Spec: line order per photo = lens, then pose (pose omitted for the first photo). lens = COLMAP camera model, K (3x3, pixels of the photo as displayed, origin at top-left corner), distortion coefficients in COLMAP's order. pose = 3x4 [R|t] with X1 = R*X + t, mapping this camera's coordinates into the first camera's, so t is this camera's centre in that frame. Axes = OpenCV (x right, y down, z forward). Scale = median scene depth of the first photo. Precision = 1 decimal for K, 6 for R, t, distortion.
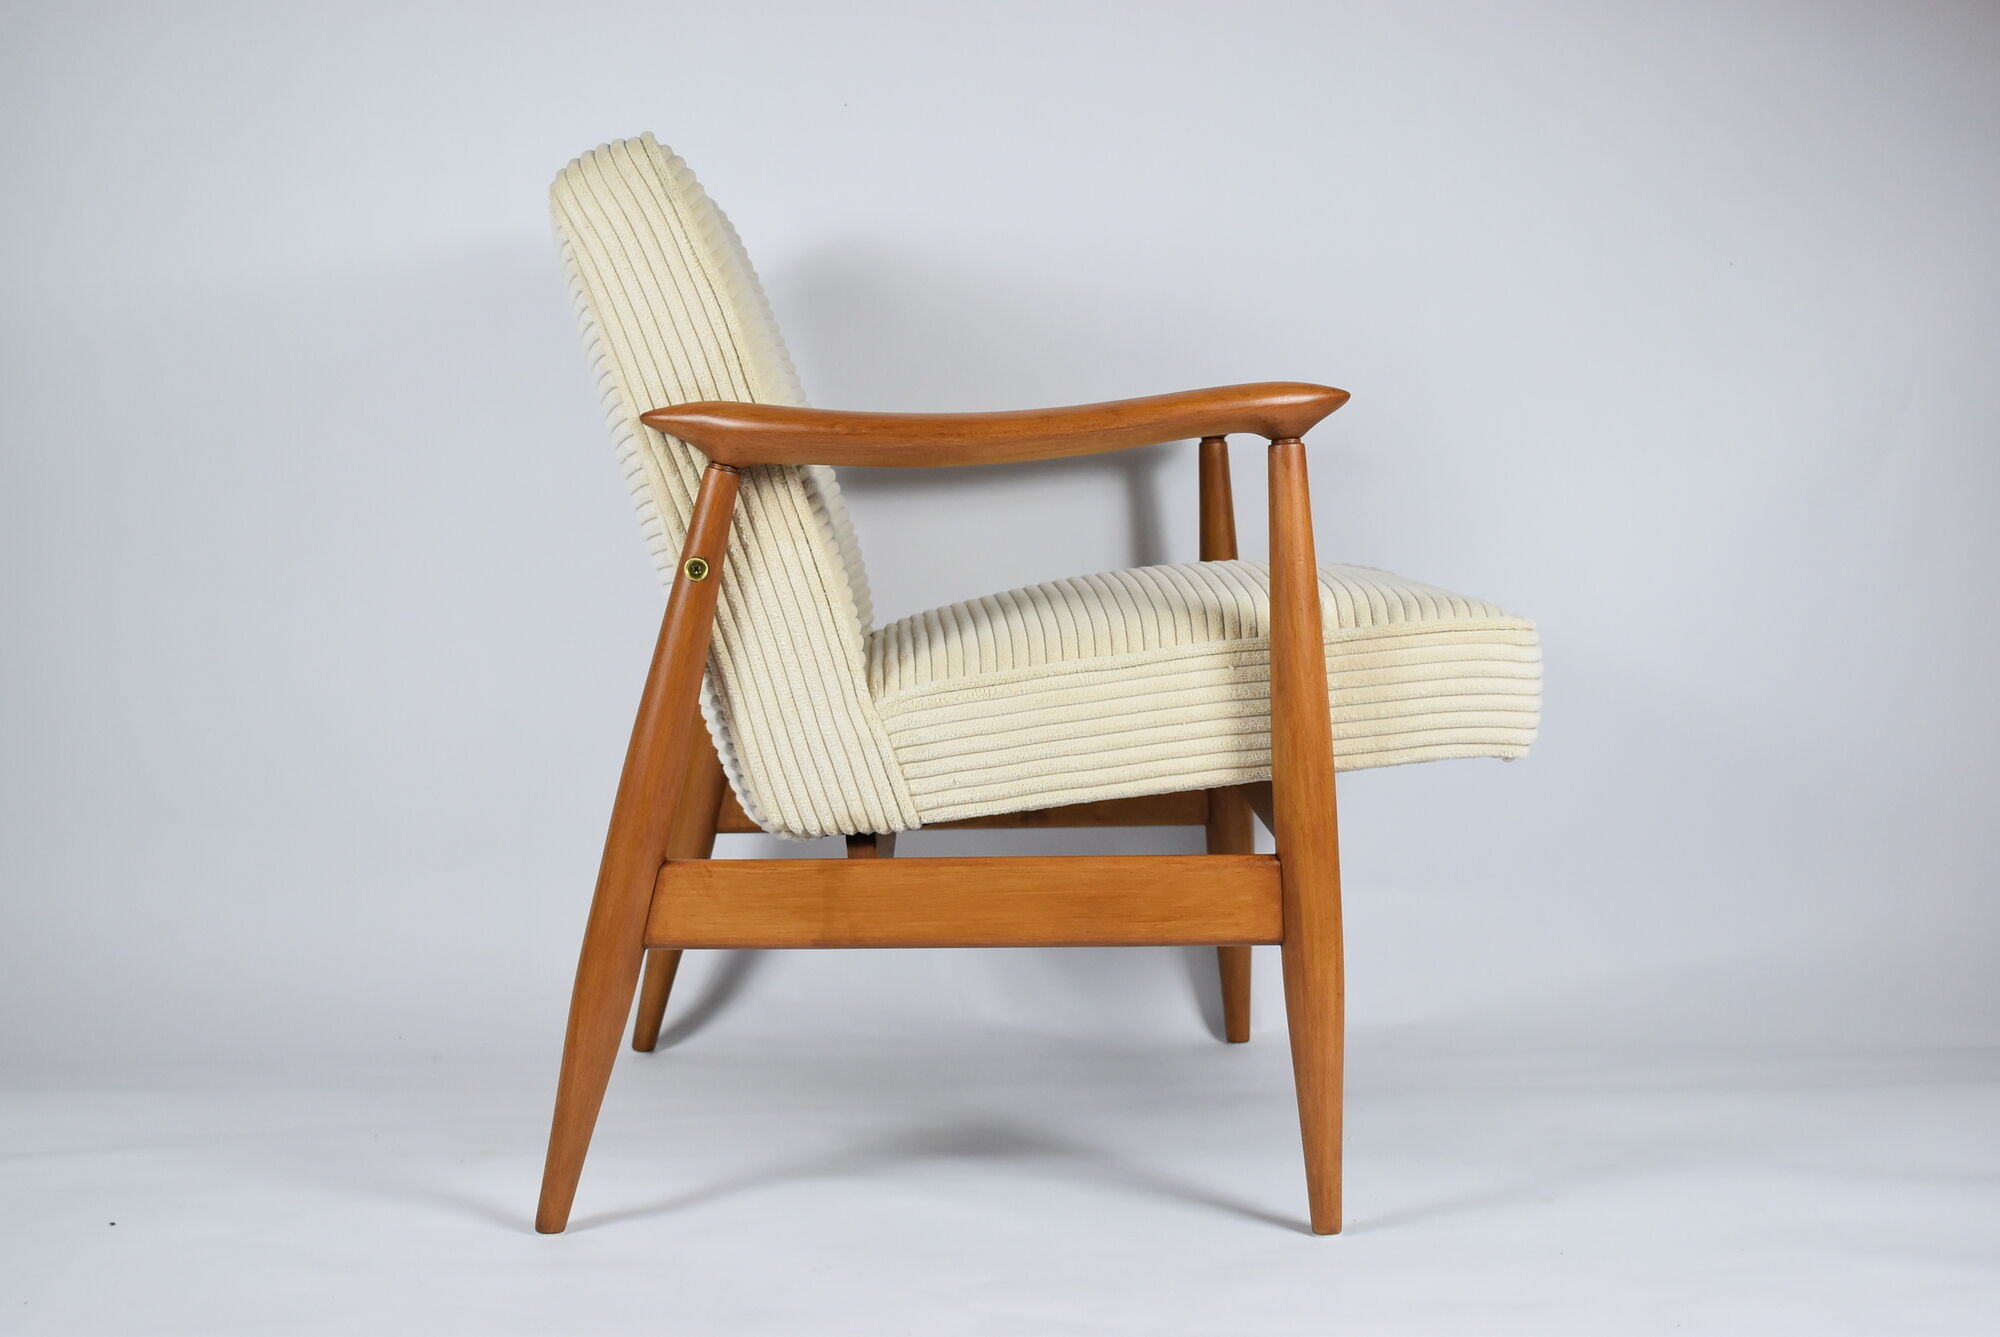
lens RADIAL K [[2833.1, 0, 1000.0], [0, 2833.1, 668.5], [0, 0, 1]] dist [-0.006625, -0.002696]
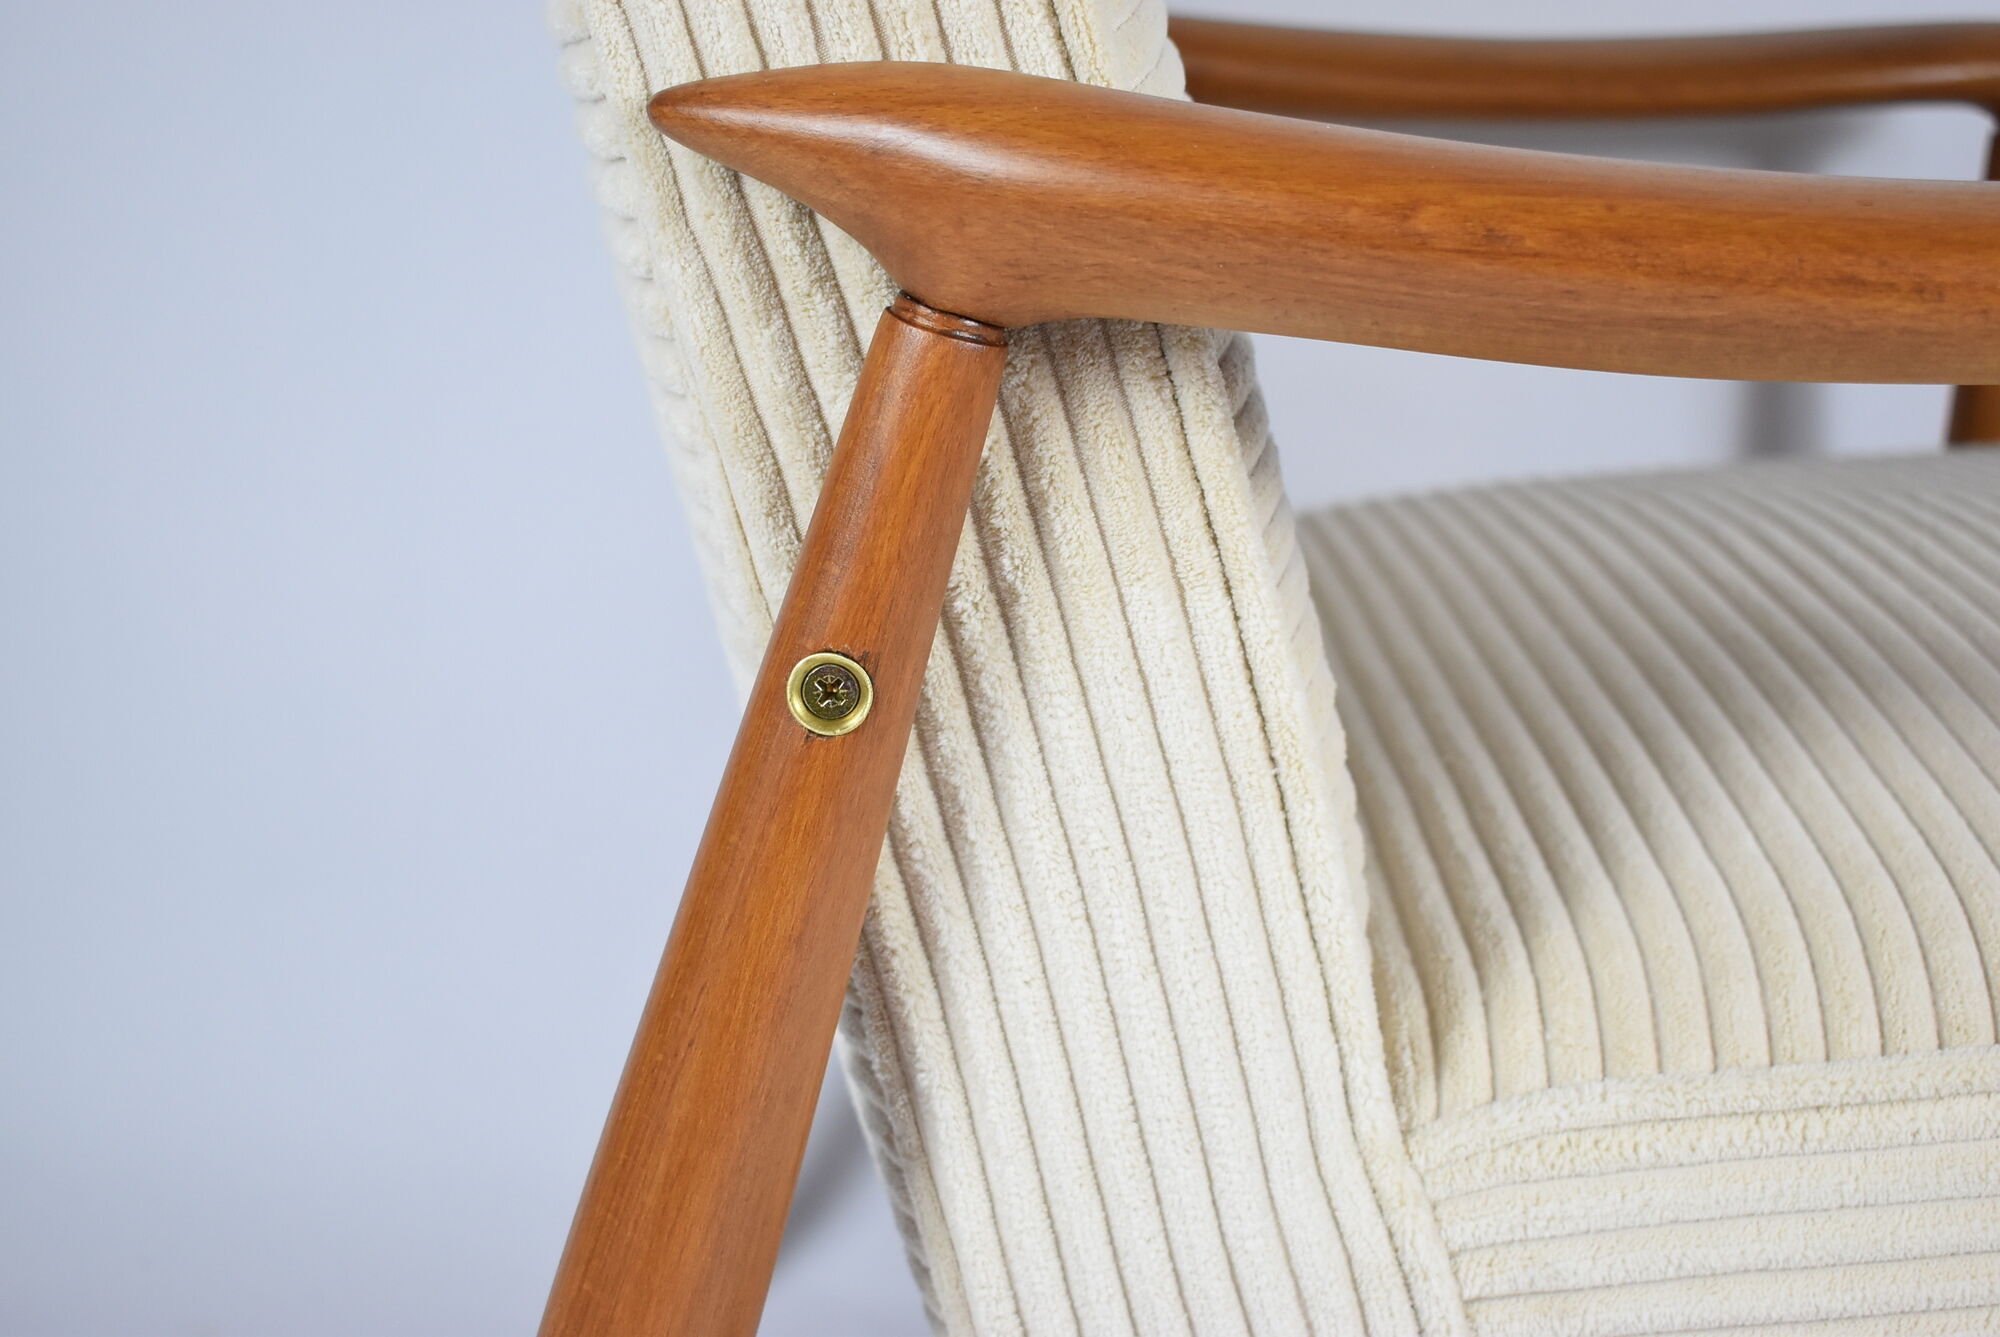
lens RADIAL K [[2833.1, 0, 1000.0], [0, 2833.1, 668.5], [0, 0, 1]] dist [-0.006625, -0.002696]
pose [[0.997589, 0.067352, -0.016749, -0.085450], [-0.063161, 0.981055, 0.183146, -0.087213], [0.028767, -0.181647, 0.982943, 0.723965]]
